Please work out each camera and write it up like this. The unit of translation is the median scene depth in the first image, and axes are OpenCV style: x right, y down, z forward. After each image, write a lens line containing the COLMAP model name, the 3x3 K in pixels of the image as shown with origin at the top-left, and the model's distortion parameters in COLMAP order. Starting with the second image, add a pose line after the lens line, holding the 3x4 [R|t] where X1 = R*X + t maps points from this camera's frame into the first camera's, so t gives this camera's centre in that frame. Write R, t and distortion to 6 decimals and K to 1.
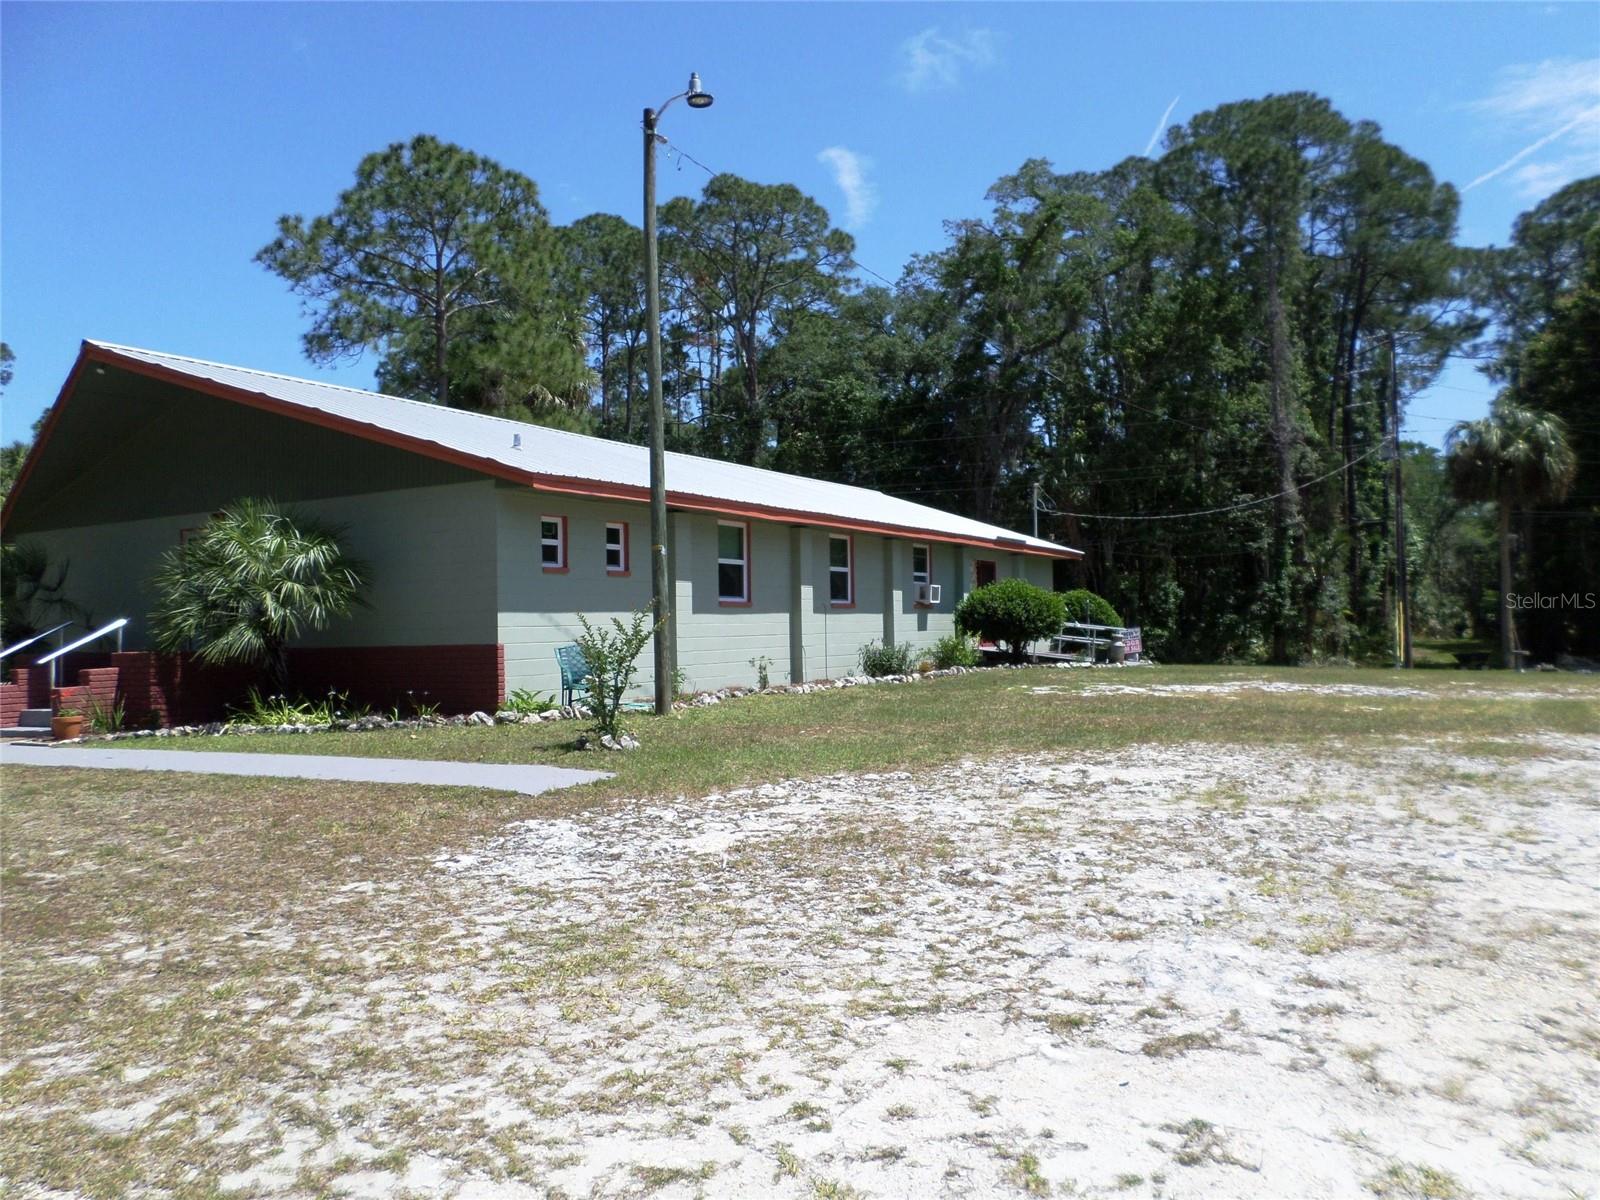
lens RADIAL K [[1228.3, 0, 800.0], [0, 1228.3, 600.0], [0, 0, 1]] dist [0.006559, -0.010911]
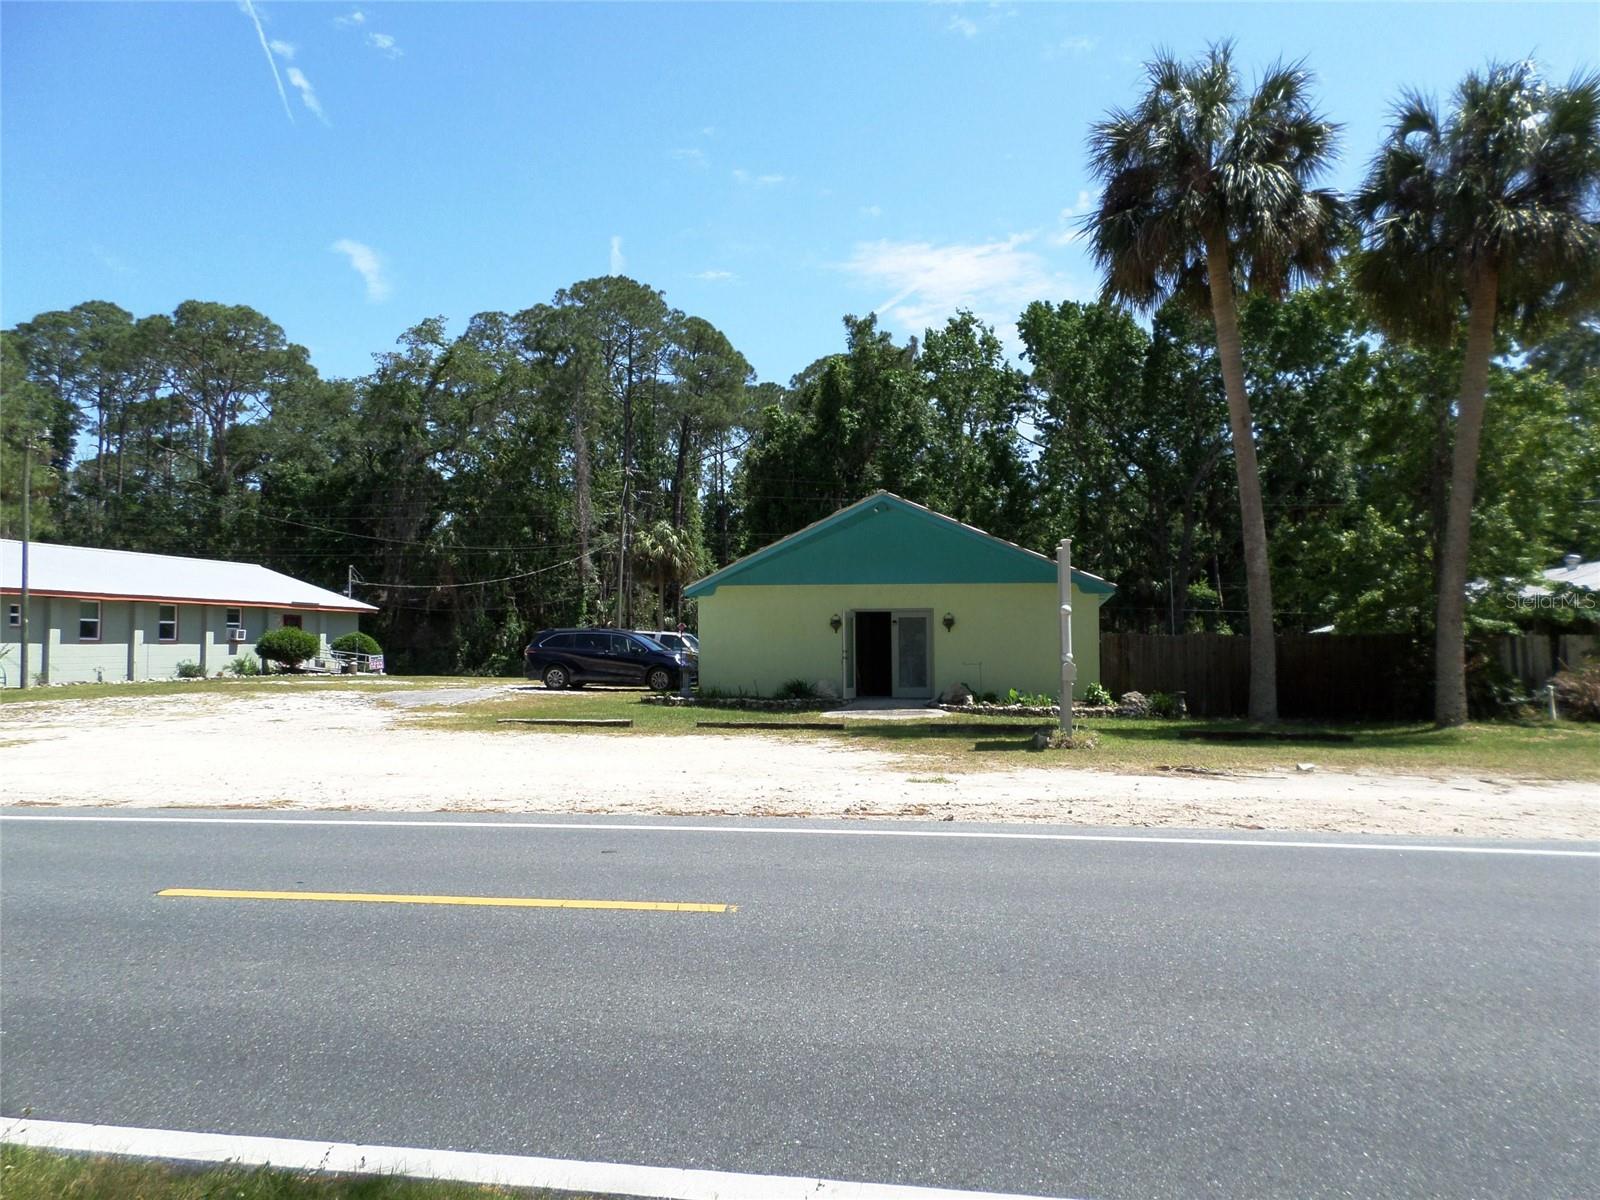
lens RADIAL K [[1248.0, 0, 792.5], [0, 1248.0, 582.6], [0, 0, 1]] dist [-0.002625, -0.001419]
pose [[0.947675, 0.021294, 0.318525, 0.283581], [-0.008642, 0.999118, -0.041083, -0.012615], [-0.319119, 0.036180, 0.947024, -0.965250]]
